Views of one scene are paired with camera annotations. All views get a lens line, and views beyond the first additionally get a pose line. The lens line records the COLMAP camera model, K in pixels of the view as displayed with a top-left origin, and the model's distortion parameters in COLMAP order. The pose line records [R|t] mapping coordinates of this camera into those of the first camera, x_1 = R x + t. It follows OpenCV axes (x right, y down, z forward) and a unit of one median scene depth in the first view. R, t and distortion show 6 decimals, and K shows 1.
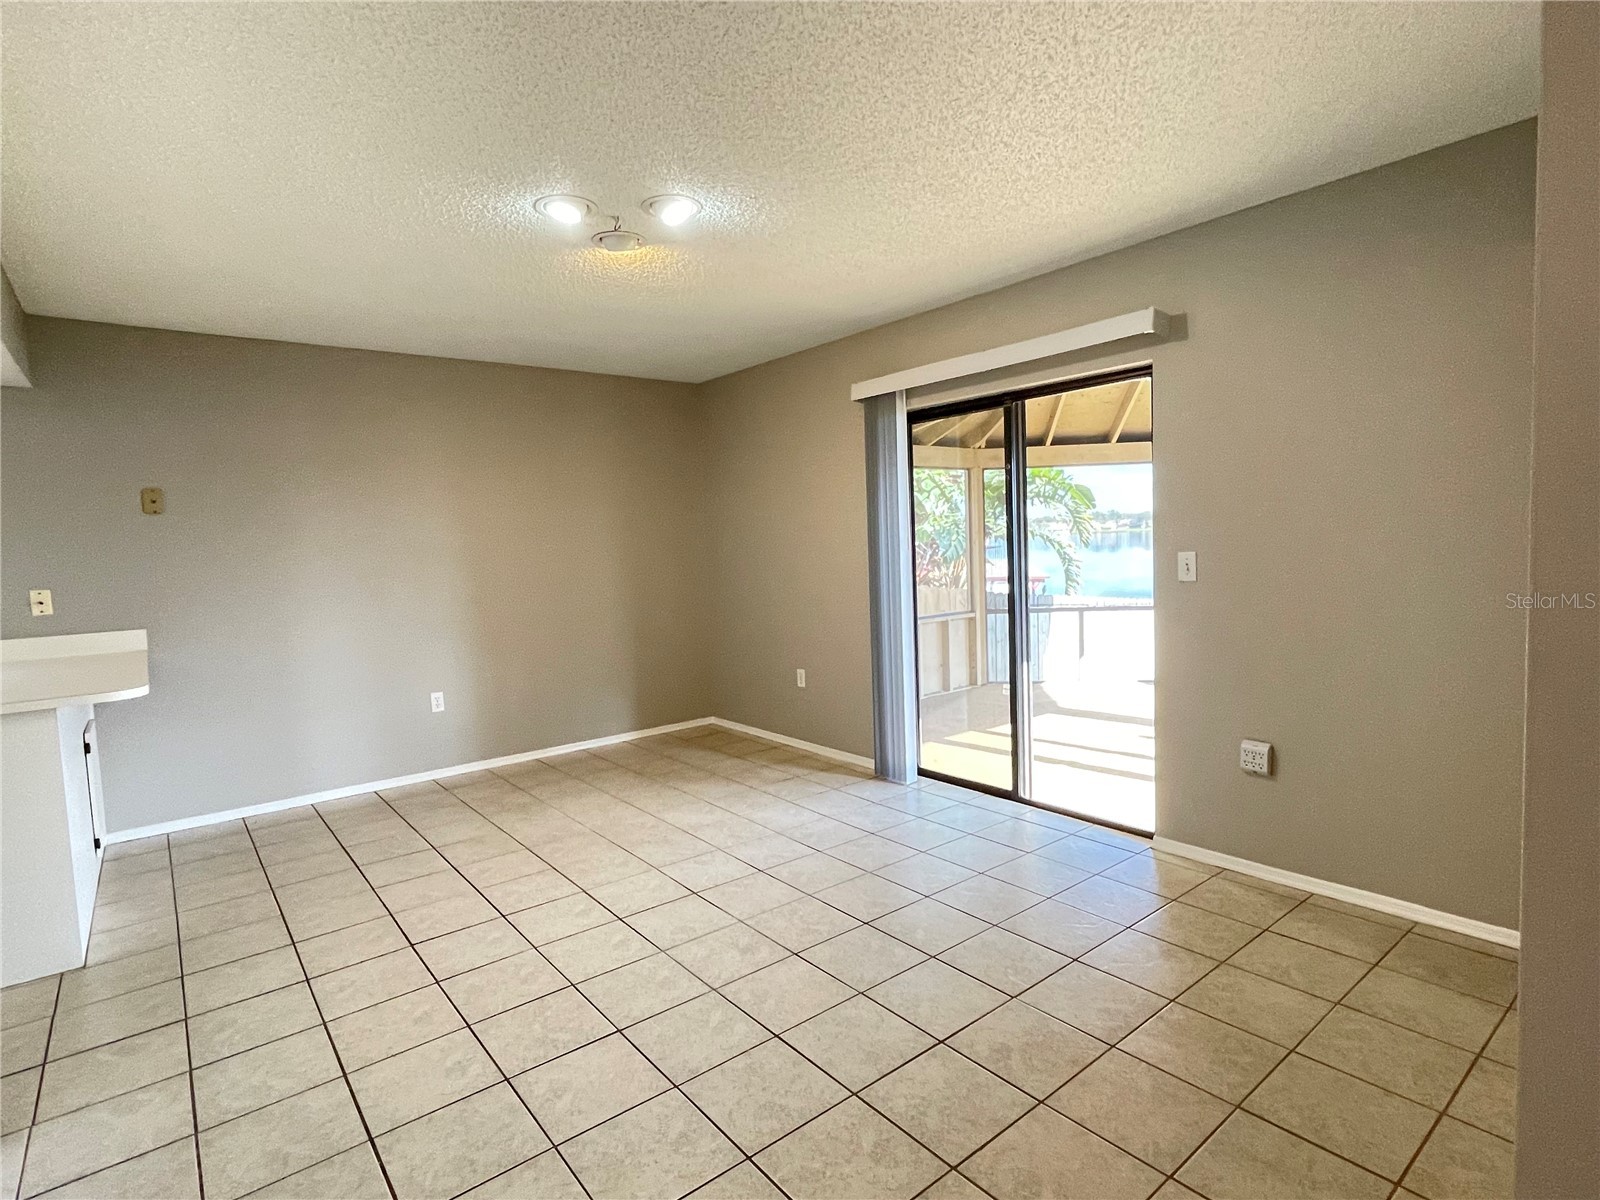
lens RADIAL K [[812.7, 0, 794.6], [0, 812.7, 605.4], [0, 0, 1]] dist [-0.006931, -0.001610]
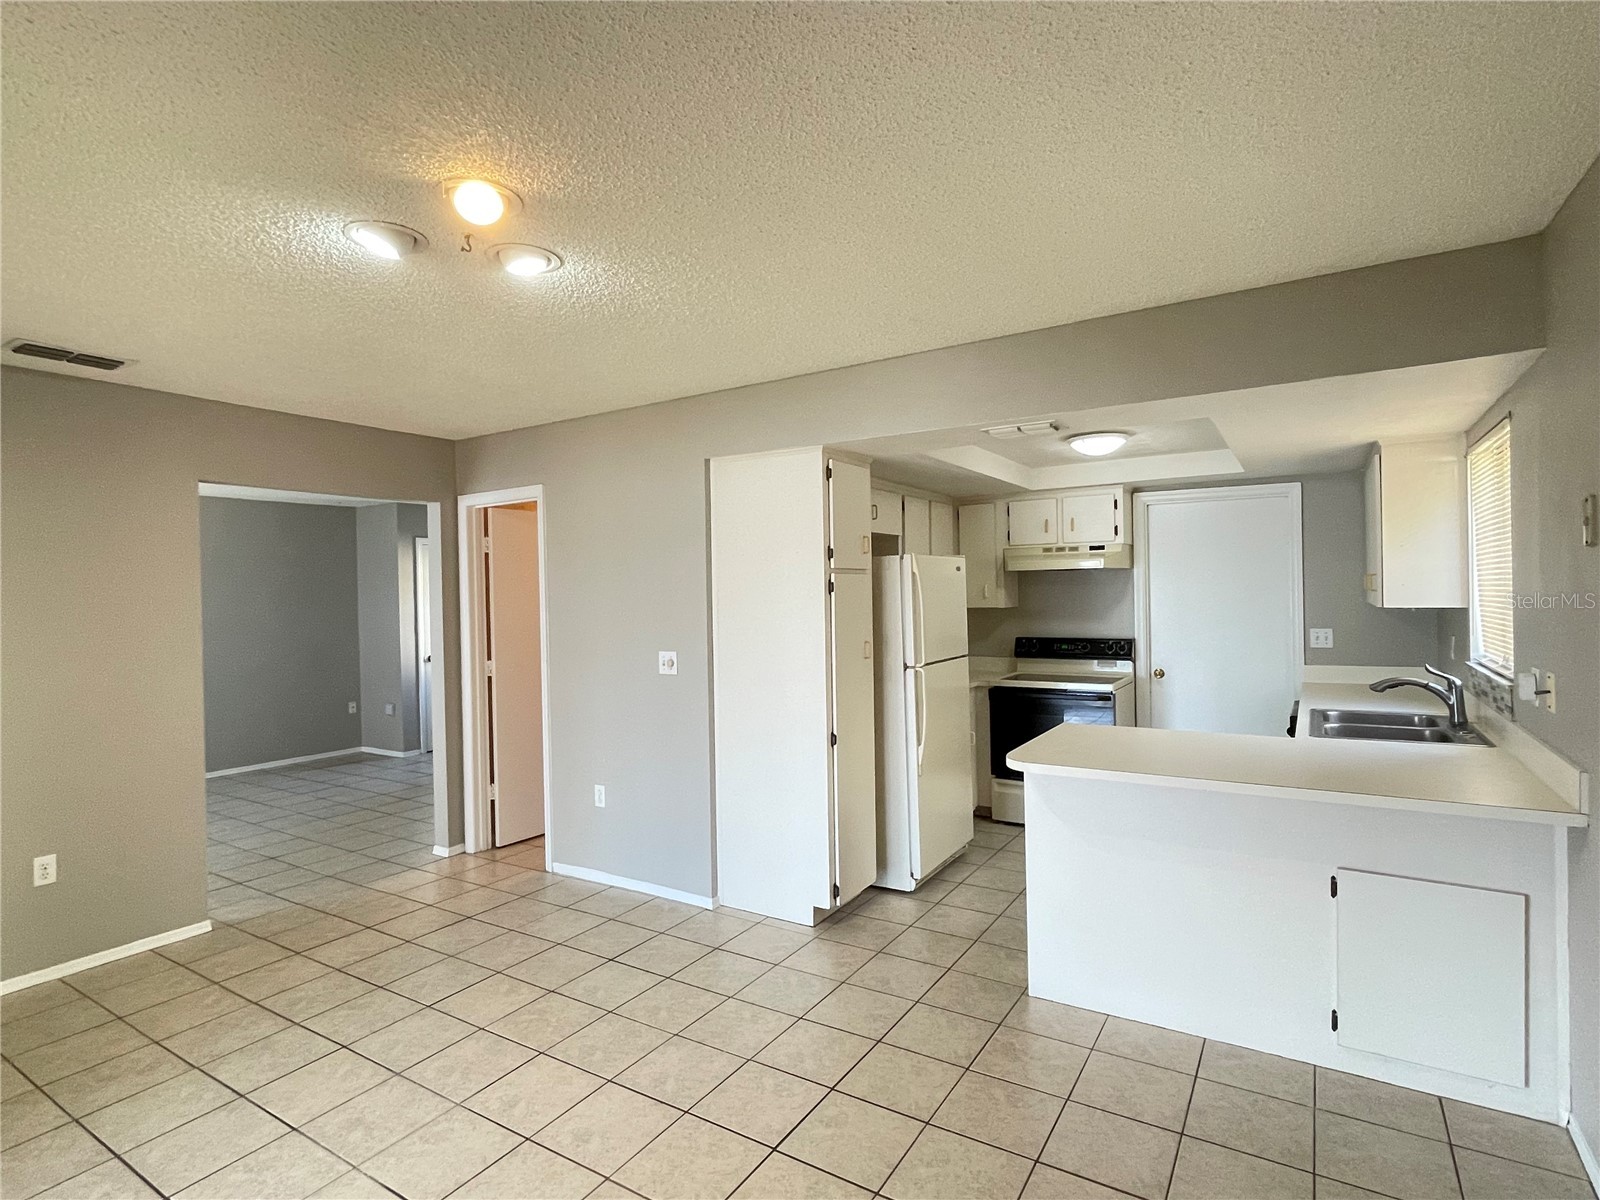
lens RADIAL K [[812.7, 0, 803.5], [0, 812.7, 599.1], [0, 0, 1]] dist [-0.006931, -0.001610]
pose [[-0.939001, 0.060120, -0.338619, -0.143892], [0.029157, 0.994974, 0.095798, -0.120289], [0.342677, 0.080082, -0.936034, 1.104233]]
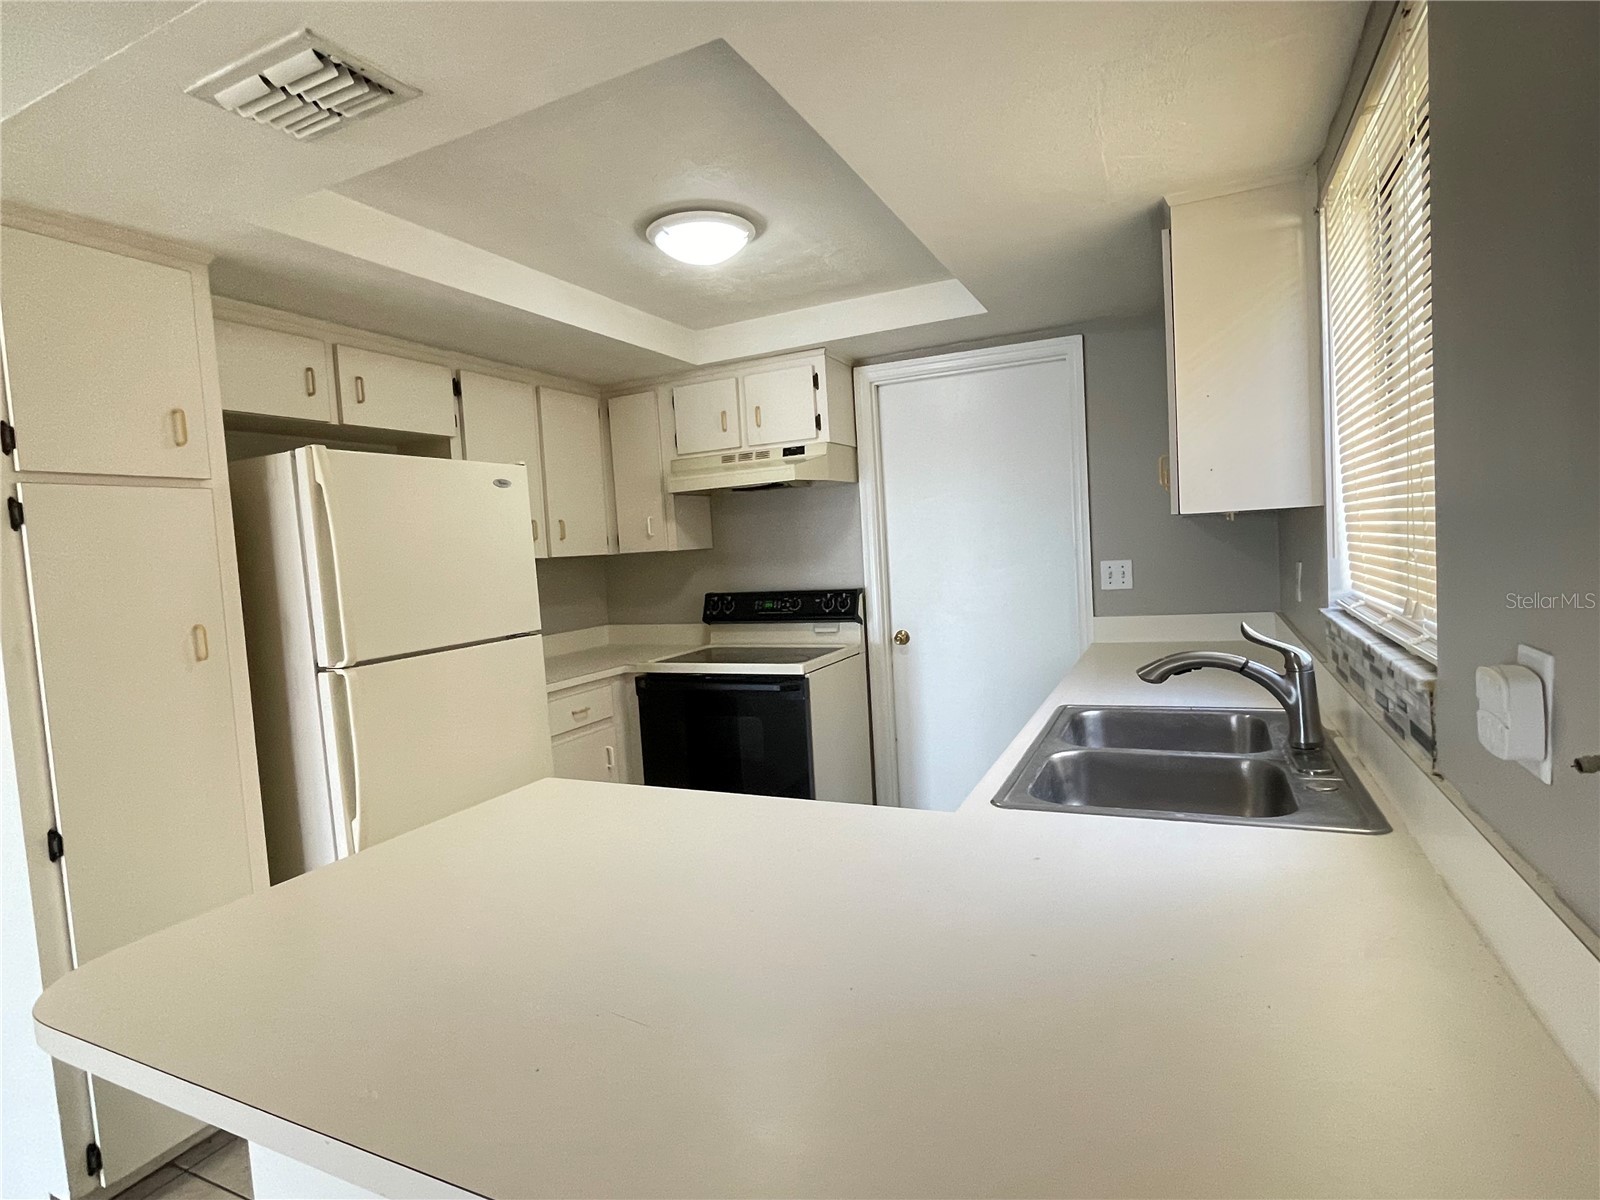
lens RADIAL K [[812.7, 0, 805.7], [0, 812.7, 598.9], [0, 0, 1]] dist [-0.006931, -0.001610]
pose [[-0.887276, 0.124005, -0.444257, -0.582961], [0.060397, 0.986125, 0.154630, -0.052248], [0.457268, 0.110368, -0.882454, 0.845582]]
